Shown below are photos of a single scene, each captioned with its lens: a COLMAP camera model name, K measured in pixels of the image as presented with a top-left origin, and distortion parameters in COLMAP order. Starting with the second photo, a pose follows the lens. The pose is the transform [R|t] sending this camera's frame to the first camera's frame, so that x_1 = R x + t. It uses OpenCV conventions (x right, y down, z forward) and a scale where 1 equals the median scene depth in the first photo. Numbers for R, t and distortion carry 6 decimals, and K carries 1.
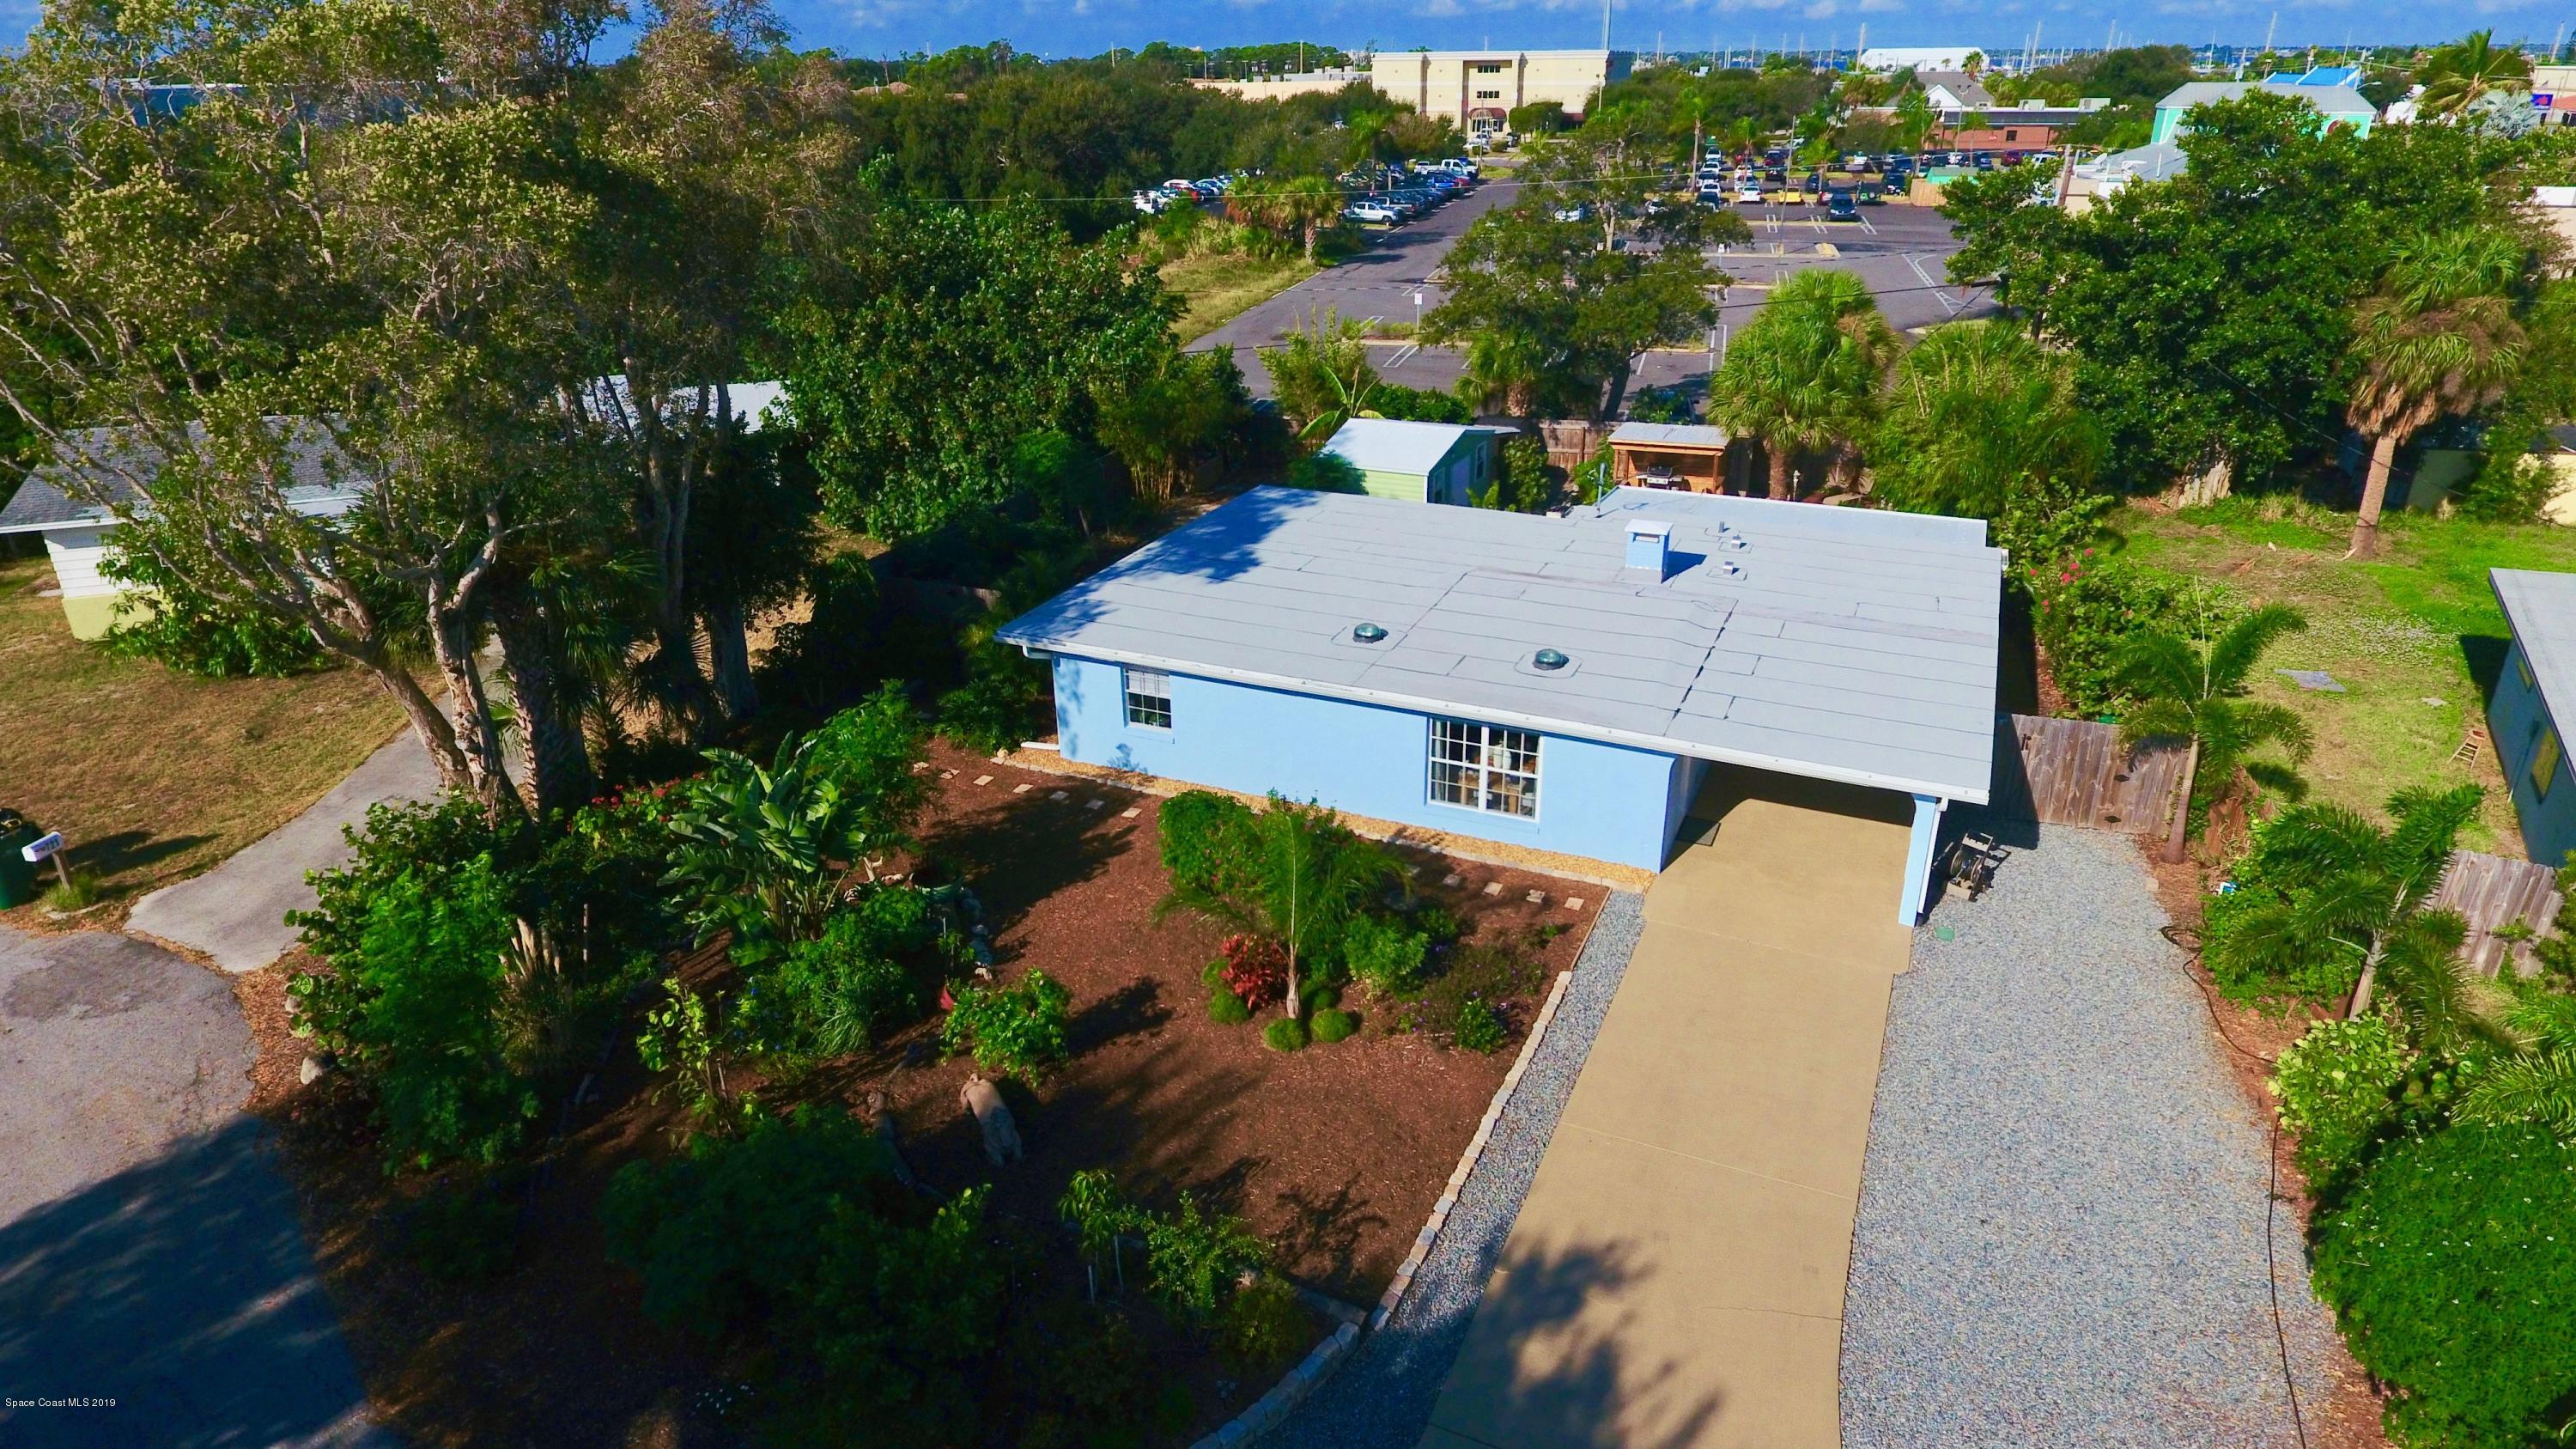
lens RADIAL K [[1523.9, 0, 1288.0], [0, 1523.9, 724.5], [0, 0, 1]] dist [-0.000533, -0.003314]
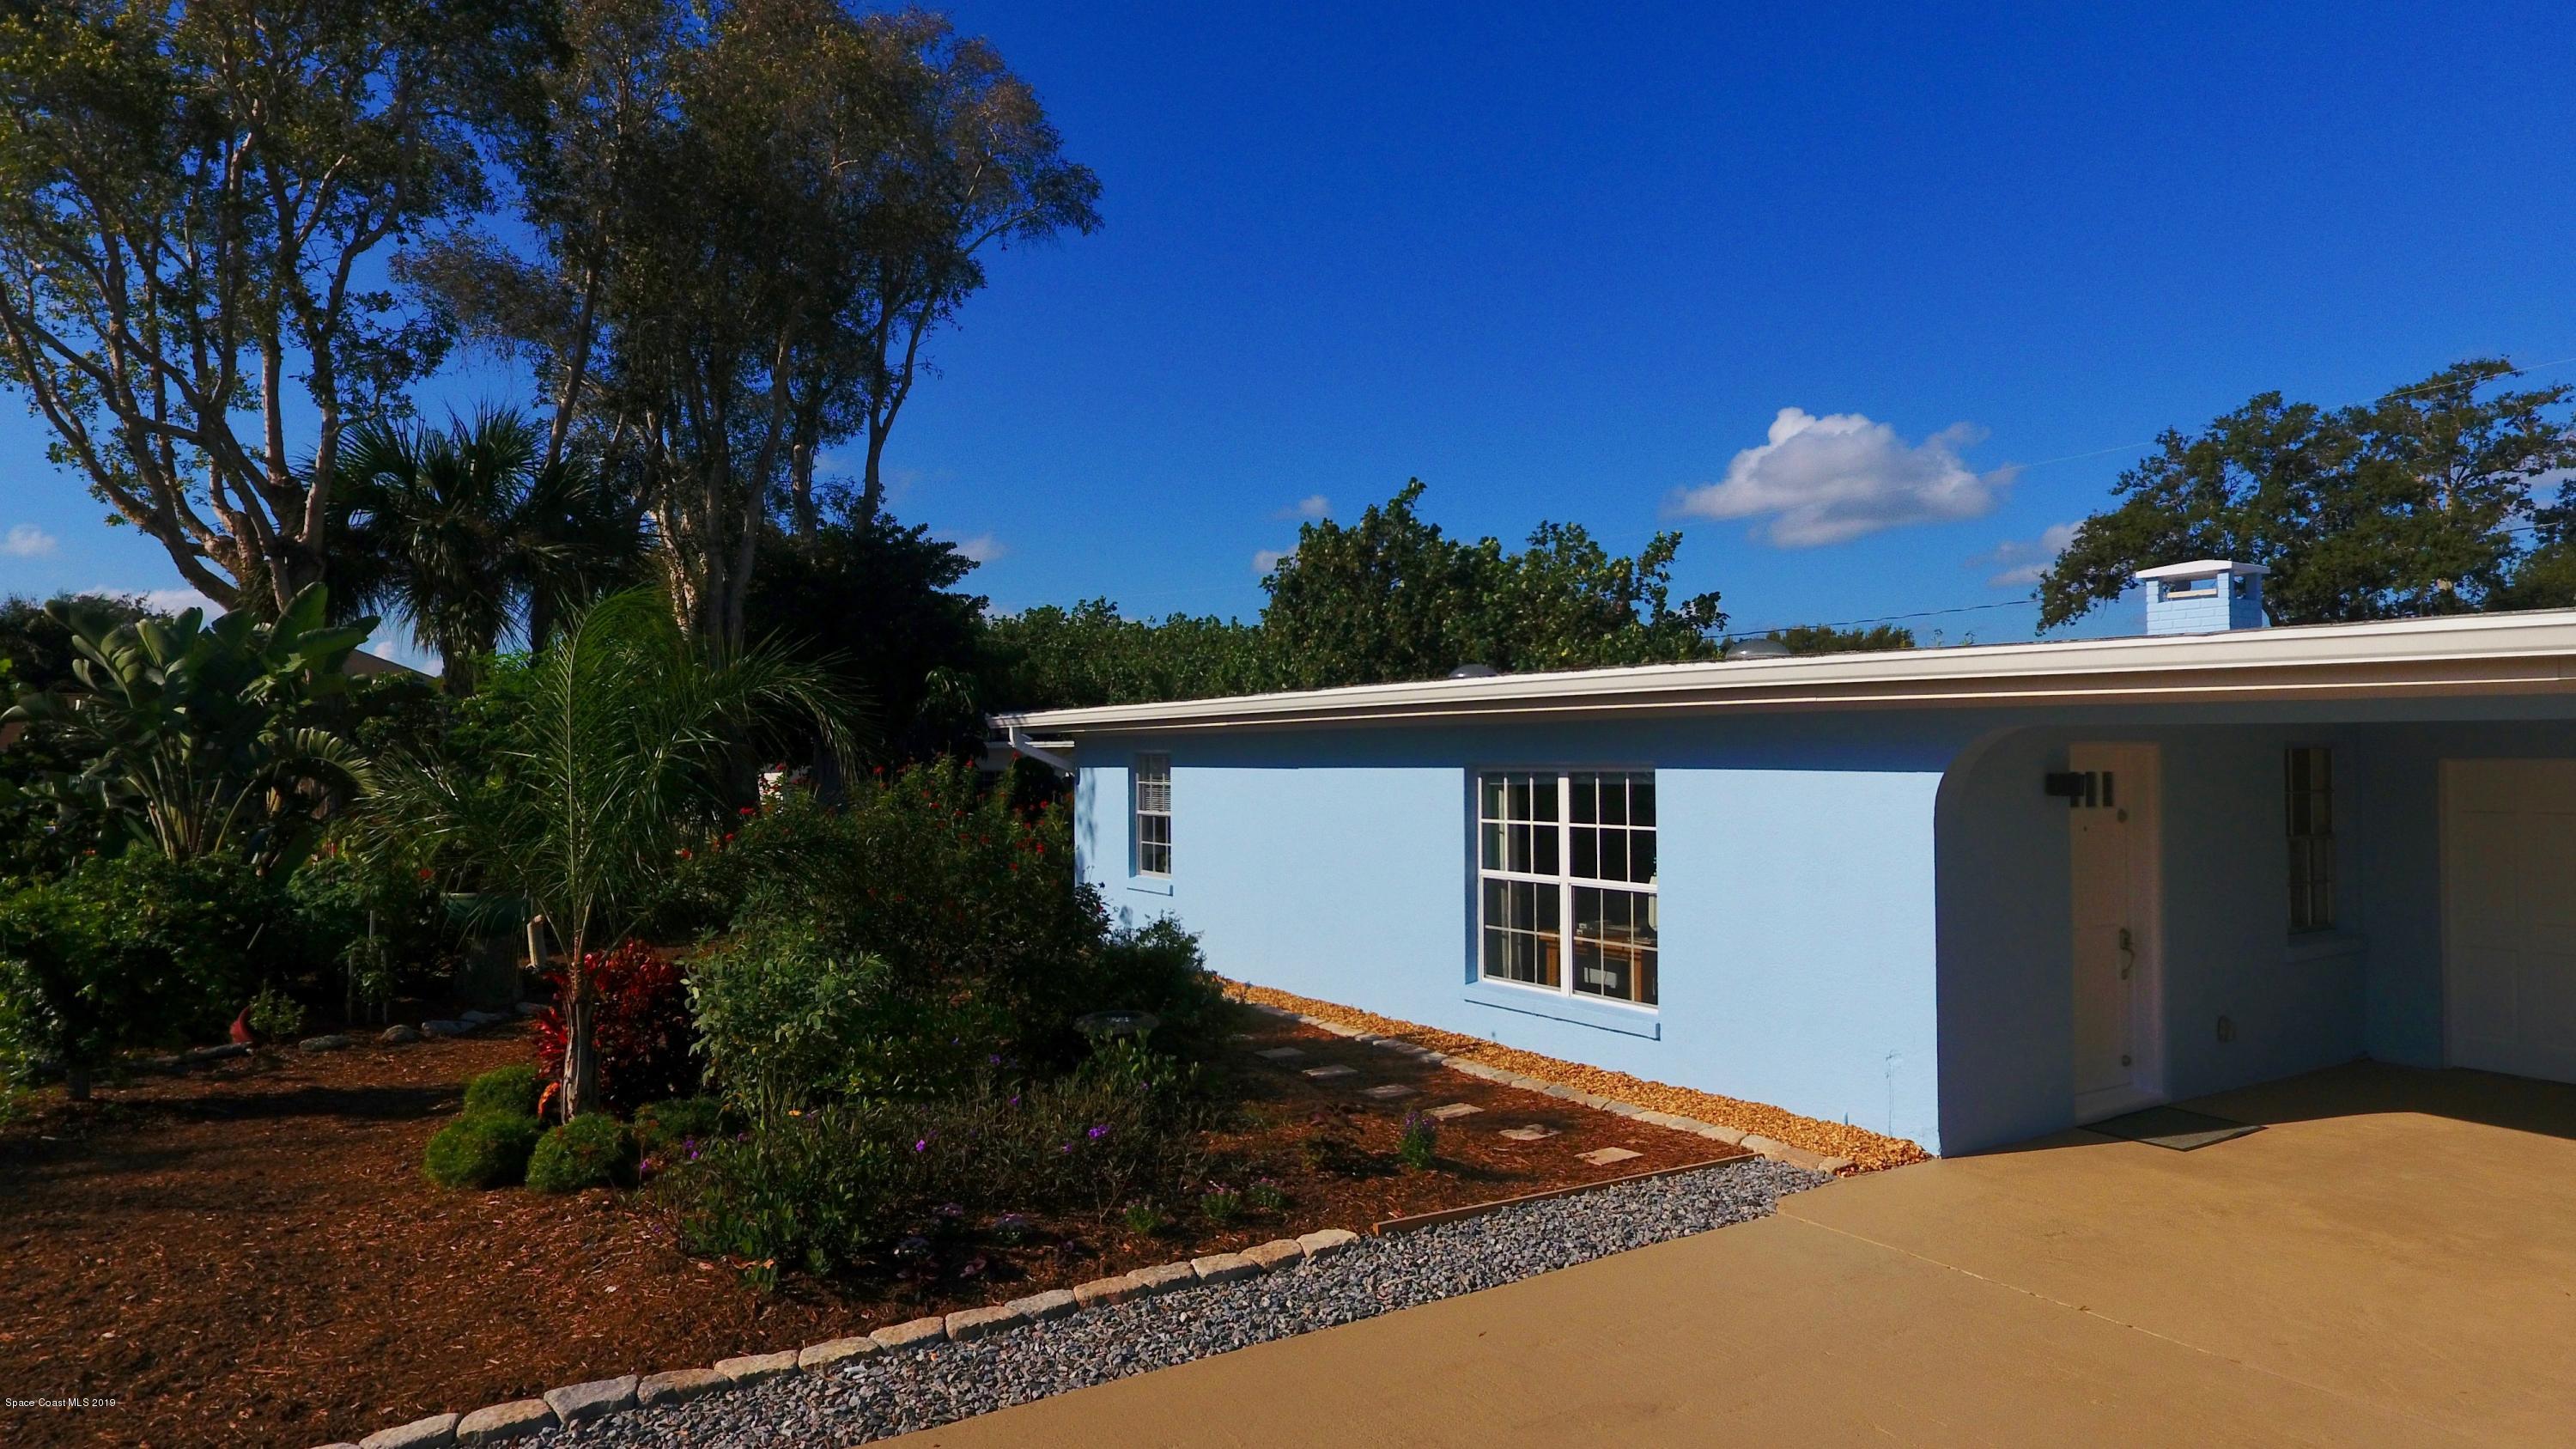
lens RADIAL K [[1583.2, 0, 1288.0], [0, 1583.2, 724.5], [0, 0, 1]] dist [0.000425, -0.000151]
pose [[0.822066, -0.015249, -0.569188, 0.293294], [-0.217943, 0.915087, -0.339287, 0.143908], [0.526031, 0.402967, 0.748939, 0.561099]]
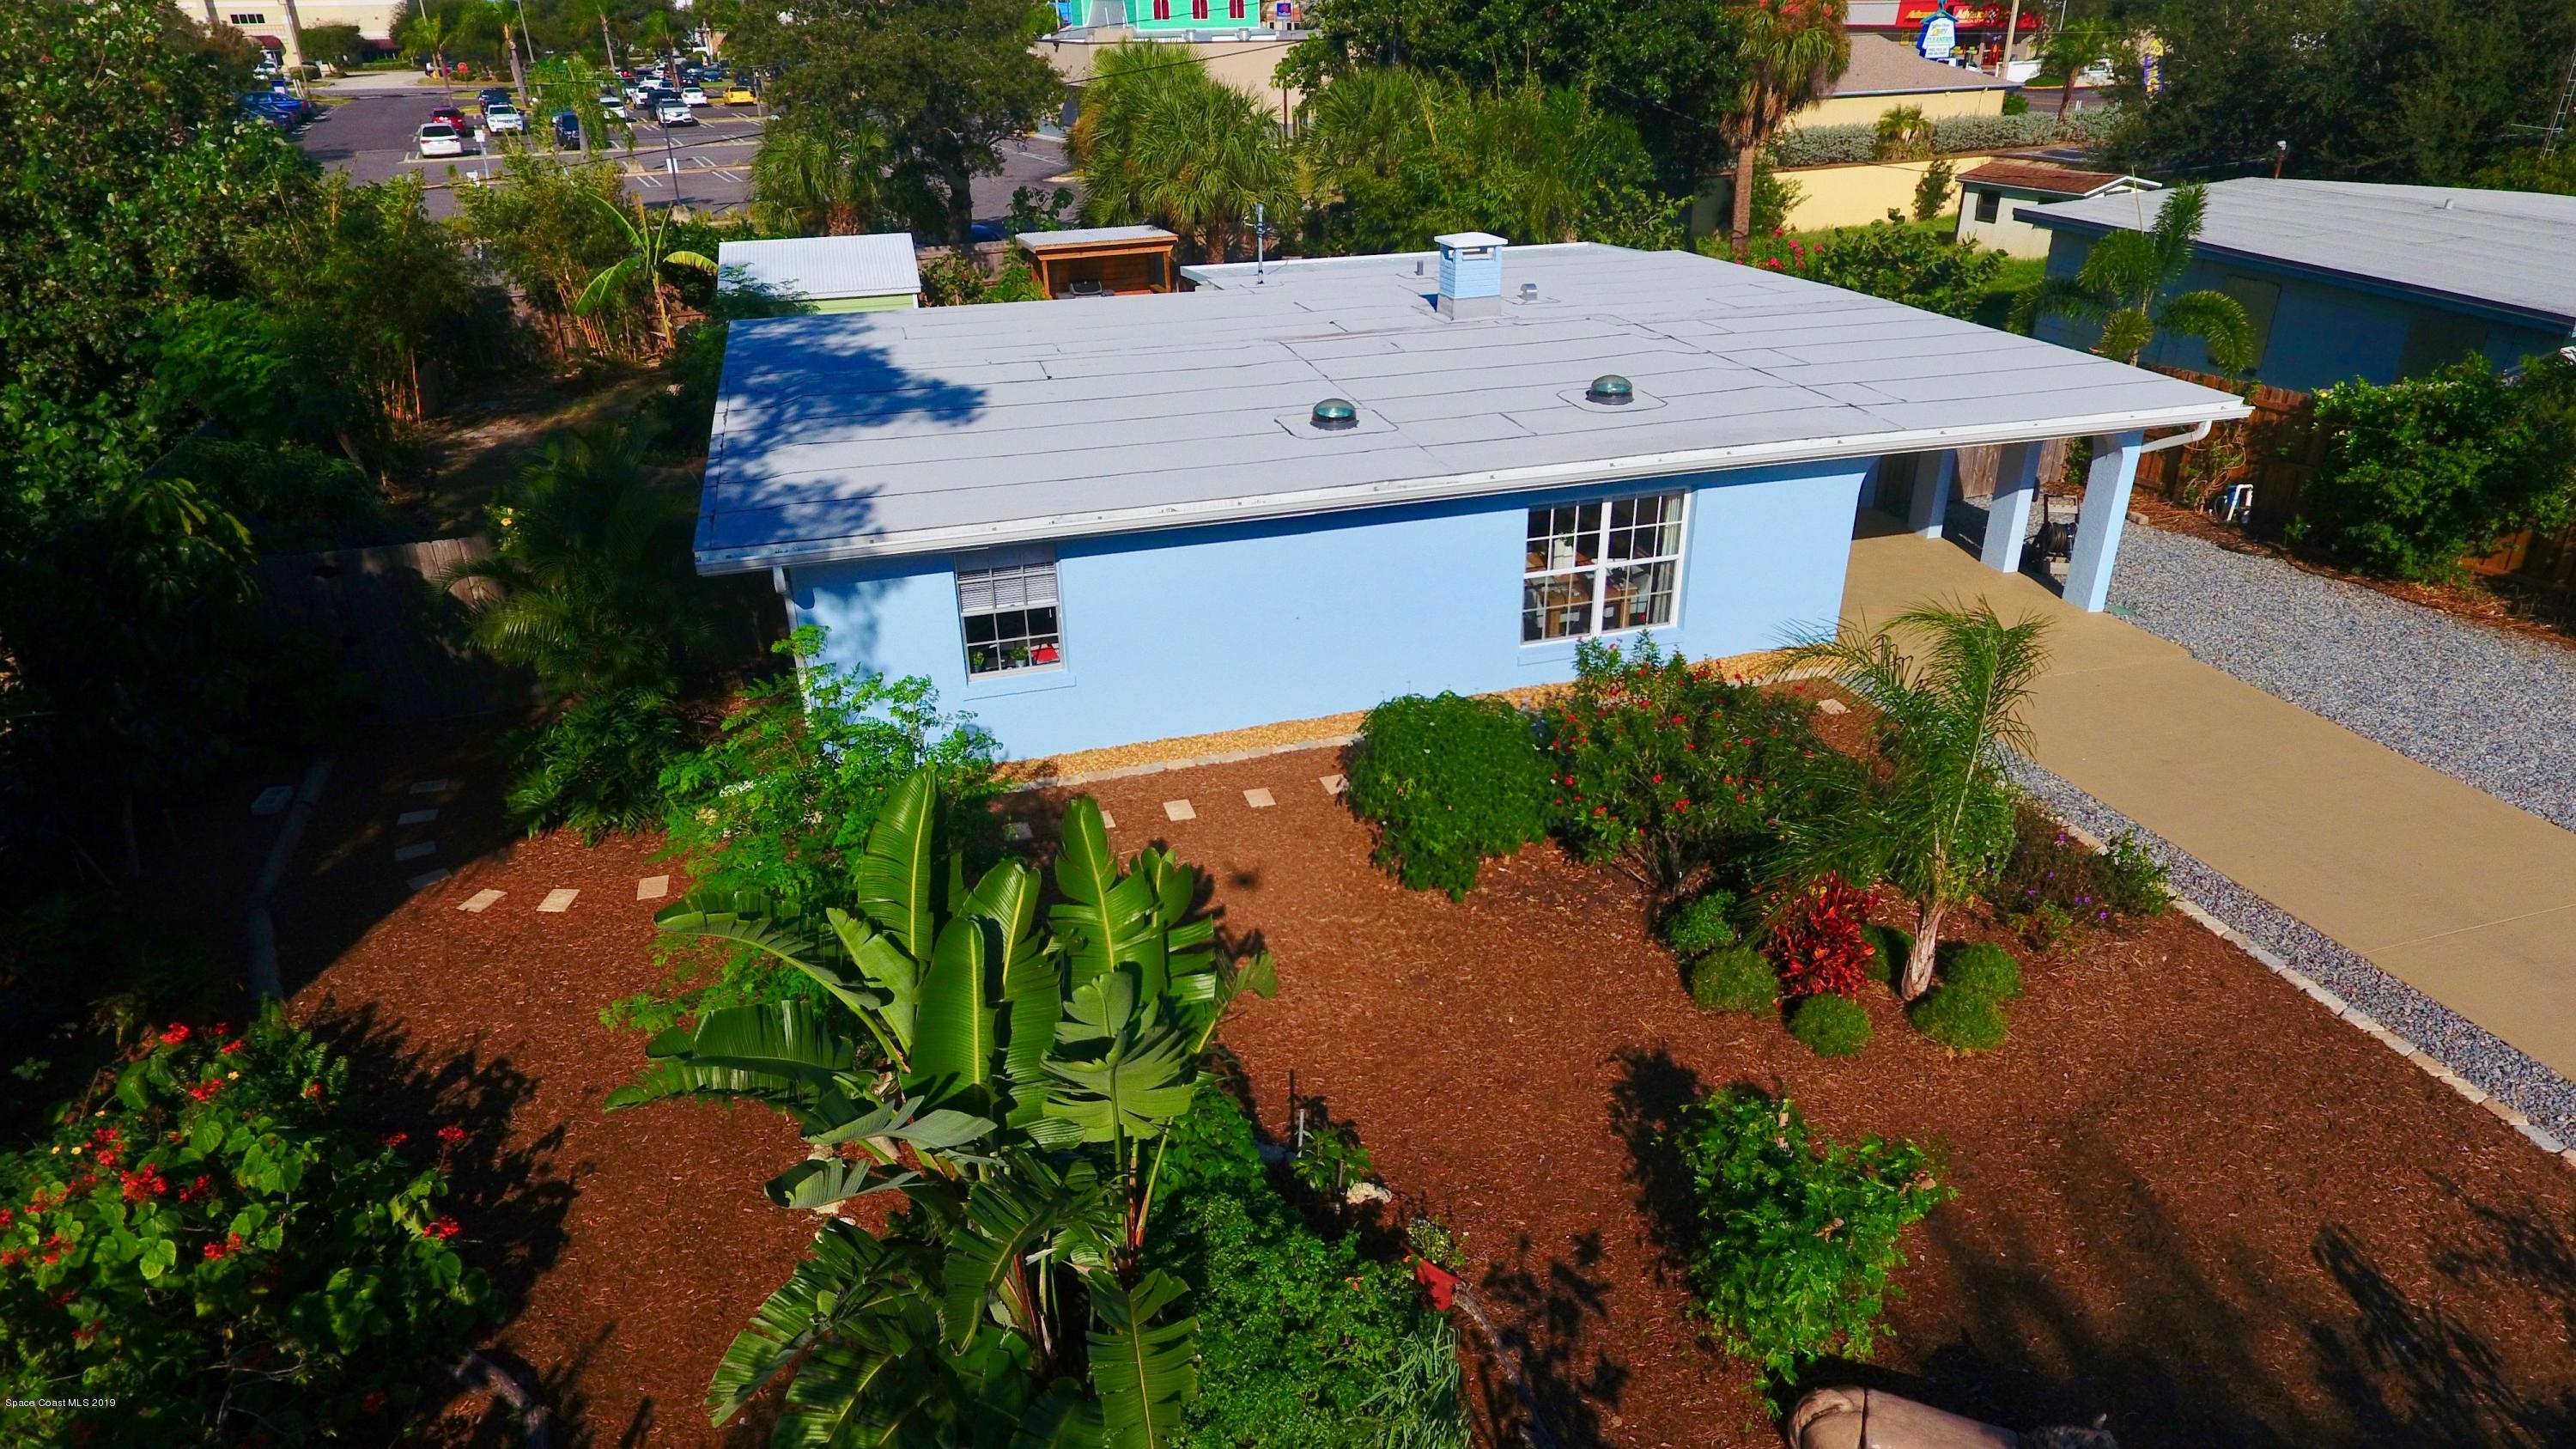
lens RADIAL K [[1523.9, 0, 1288.0], [0, 1523.9, 724.5], [0, 0, 1]] dist [-0.000533, -0.003314]
pose [[0.760047, -0.285024, 0.584029, -0.346257], [0.266805, 0.956314, 0.119494, -0.019218], [-0.592573, 0.065001, 0.802890, 0.515747]]
